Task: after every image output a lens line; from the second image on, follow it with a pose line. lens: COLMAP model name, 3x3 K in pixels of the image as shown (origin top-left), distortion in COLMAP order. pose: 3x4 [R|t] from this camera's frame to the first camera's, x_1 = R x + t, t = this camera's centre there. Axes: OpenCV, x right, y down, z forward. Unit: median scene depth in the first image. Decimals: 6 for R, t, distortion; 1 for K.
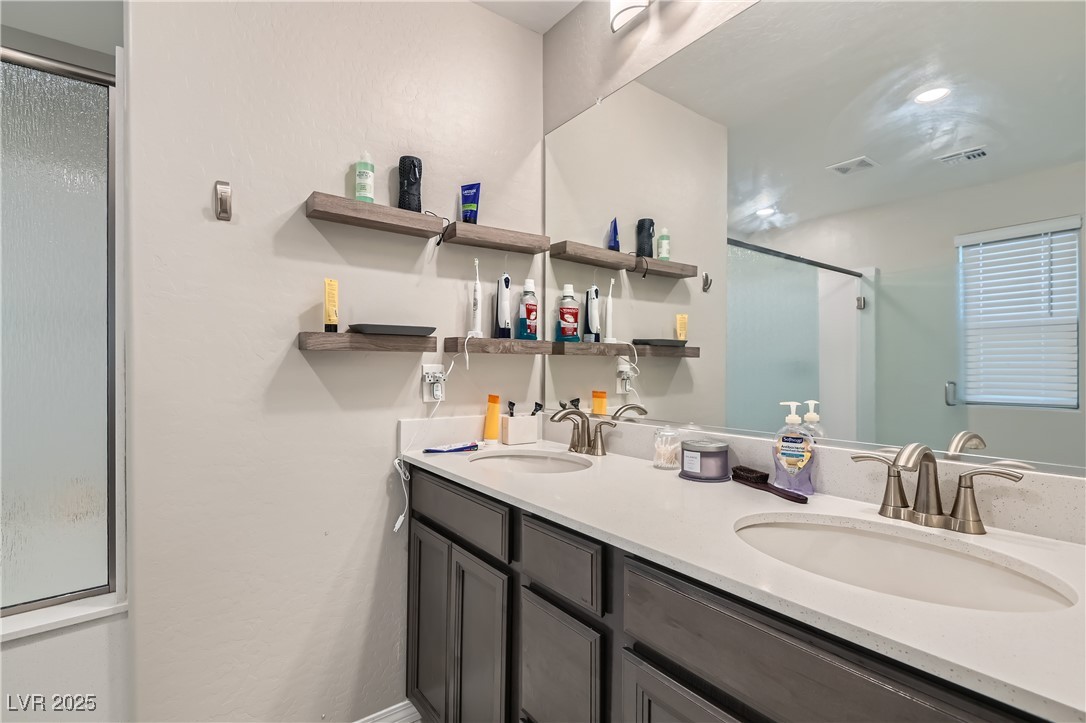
lens RADIAL K [[497.7, 0, 545.8], [0, 497.7, 367.8], [0, 0, 1]] dist [0.002481, -0.003462]
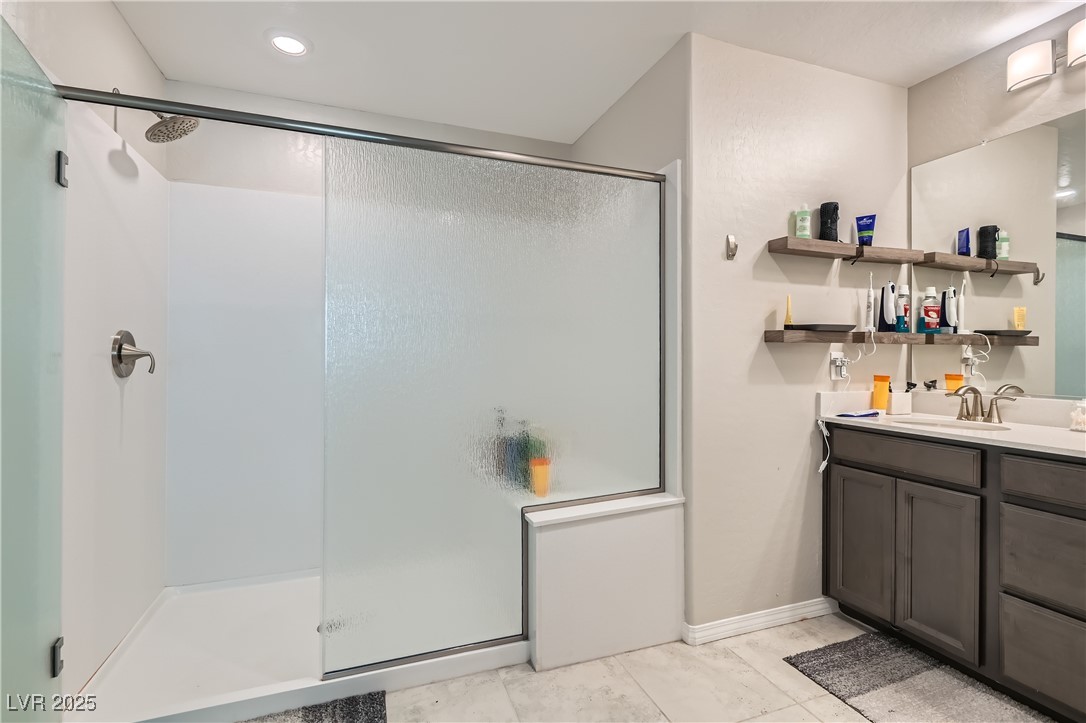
lens RADIAL K [[497.7, 0, 541.0], [0, 497.7, 352.9], [0, 0, 1]] dist [0.002481, -0.003462]
pose [[0.957484, -0.002336, -0.288477, -0.590904], [-0.000575, 0.999950, -0.010007, 0.009402], [0.288486, 0.009748, 0.957435, -0.510160]]
